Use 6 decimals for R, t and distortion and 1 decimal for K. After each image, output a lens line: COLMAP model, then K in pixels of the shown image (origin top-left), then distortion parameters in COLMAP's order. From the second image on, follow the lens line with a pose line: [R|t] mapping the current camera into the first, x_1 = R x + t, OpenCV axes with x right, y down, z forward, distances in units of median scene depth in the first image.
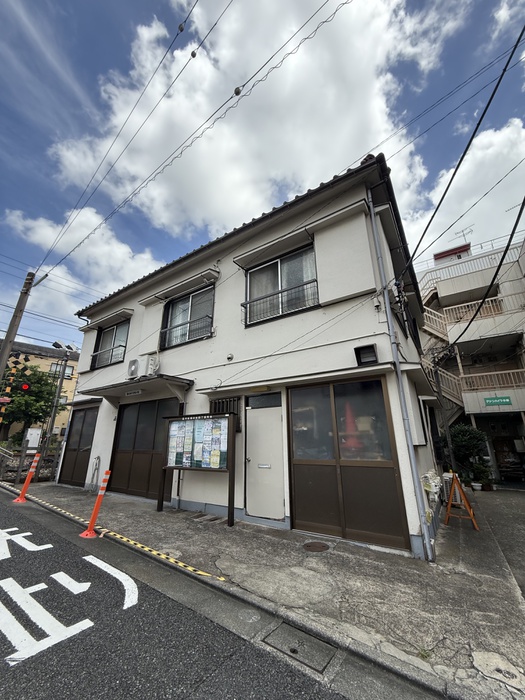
lens RADIAL K [[280.4, 0, 263.8], [0, 280.4, 349.0], [0, 0, 1]] dist [-0.001416, 0.000579]
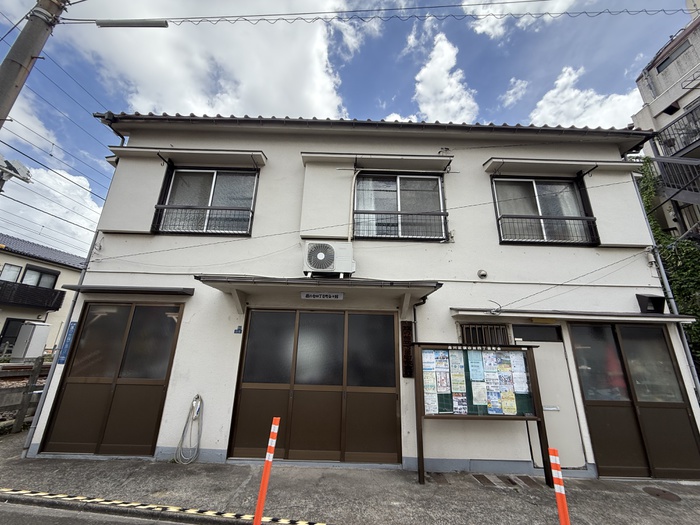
lens RADIAL K [[280.4, 0, 349.5], [0, 280.4, 262.0], [0, 0, 1]] dist [-0.001416, 0.000579]
pose [[0.824308, 0.194137, 0.531814, -1.010096], [-0.209630, 0.977263, -0.031820, 0.117373], [-0.525900, -0.085255, 0.846263, 0.578417]]
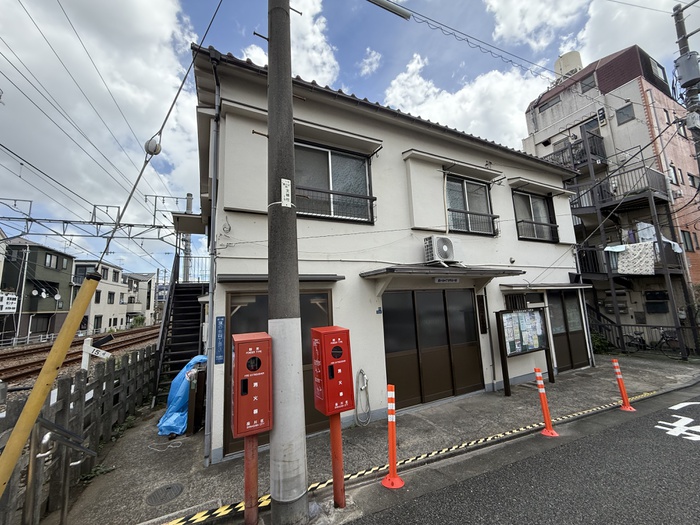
lens RADIAL K [[279.8, 0, 349.0], [0, 279.8, 263.5], [0, 0, 1]] dist [0.000171, 0.000232]
pose [[0.492156, 0.107497, 0.863844, -1.718440], [-0.238173, 0.971109, 0.014849, 0.217624], [-0.837291, -0.213053, 0.503540, 1.110345]]
